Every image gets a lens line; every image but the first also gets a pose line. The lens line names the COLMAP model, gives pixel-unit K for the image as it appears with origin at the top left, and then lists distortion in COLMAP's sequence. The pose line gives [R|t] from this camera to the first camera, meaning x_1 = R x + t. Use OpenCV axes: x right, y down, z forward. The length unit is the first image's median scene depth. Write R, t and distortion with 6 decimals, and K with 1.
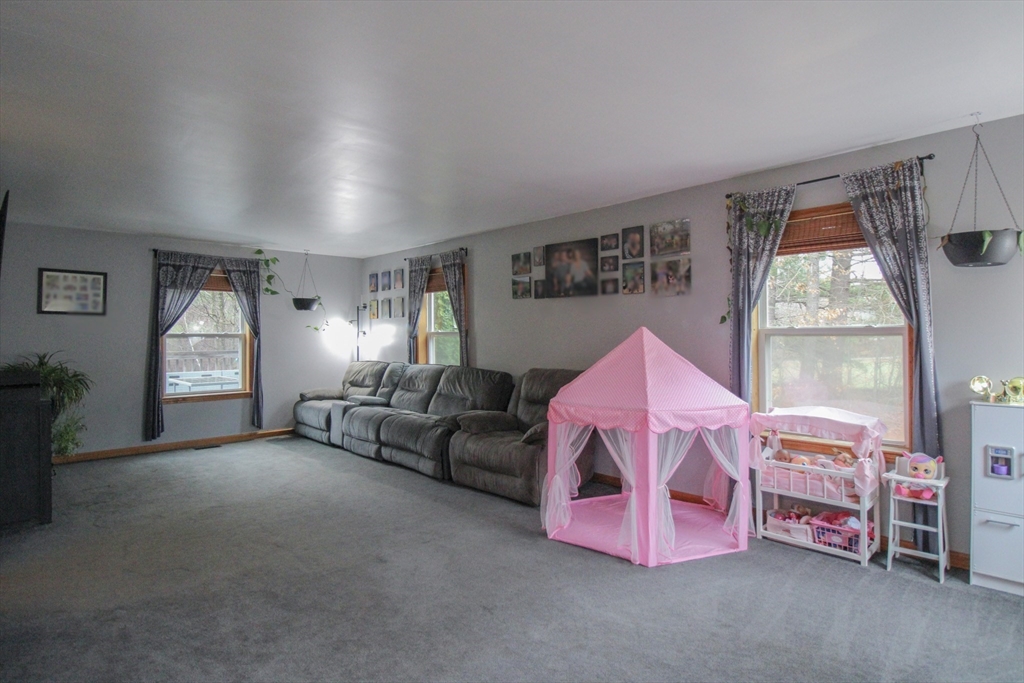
lens RADIAL K [[549.3, 0, 509.1], [0, 549.3, 328.9], [0, 0, 1]] dist [0.002723, -0.000752]
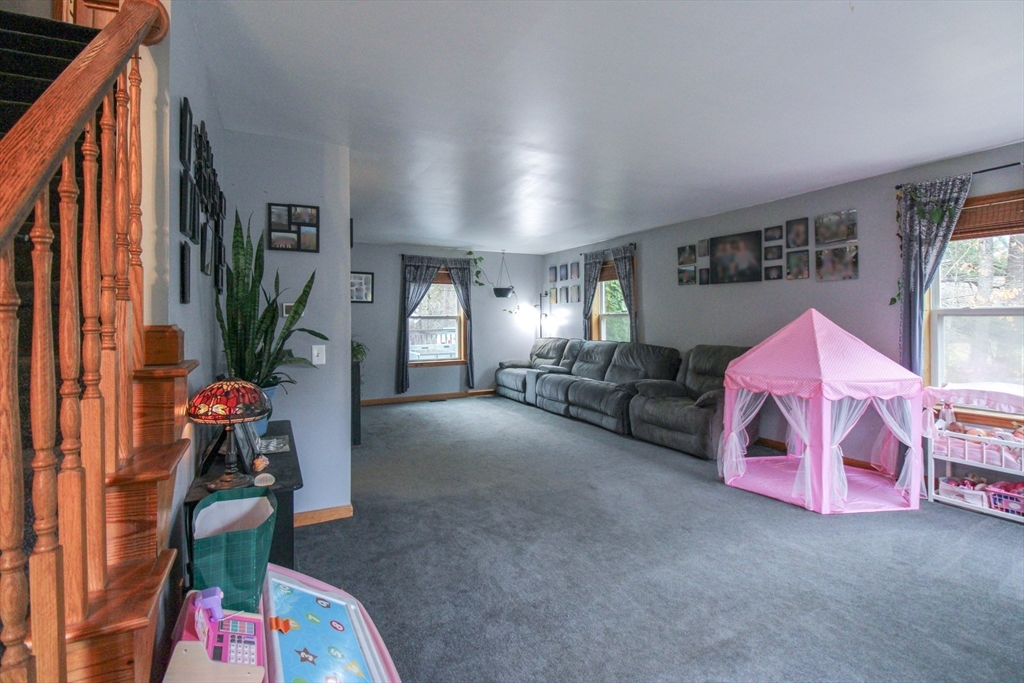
lens RADIAL K [[481.7, 0, 514.1], [0, 481.7, 317.1], [0, 0, 1]] dist [0.000885, -0.013286]
pose [[0.962692, -0.002871, -0.270584, -0.066095], [0.006009, 0.999924, 0.010770, -0.000046], [0.270533, -0.011994, 0.962636, -0.102540]]
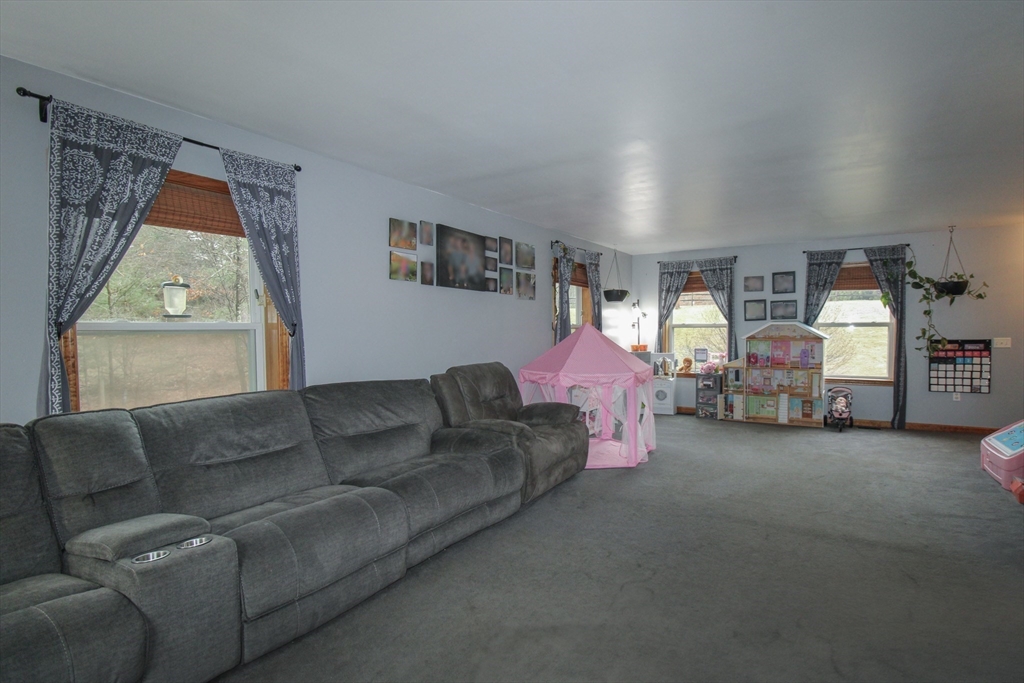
lens RADIAL K [[481.7, 0, 514.1], [0, 481.7, 317.1], [0, 0, 1]] dist [0.000885, -0.013286]
pose [[-0.206110, 0.033335, 0.977961, -0.798581], [0.000254, 0.999421, -0.034013, 0.020311], [-0.978529, -0.006762, -0.205999, 1.212707]]
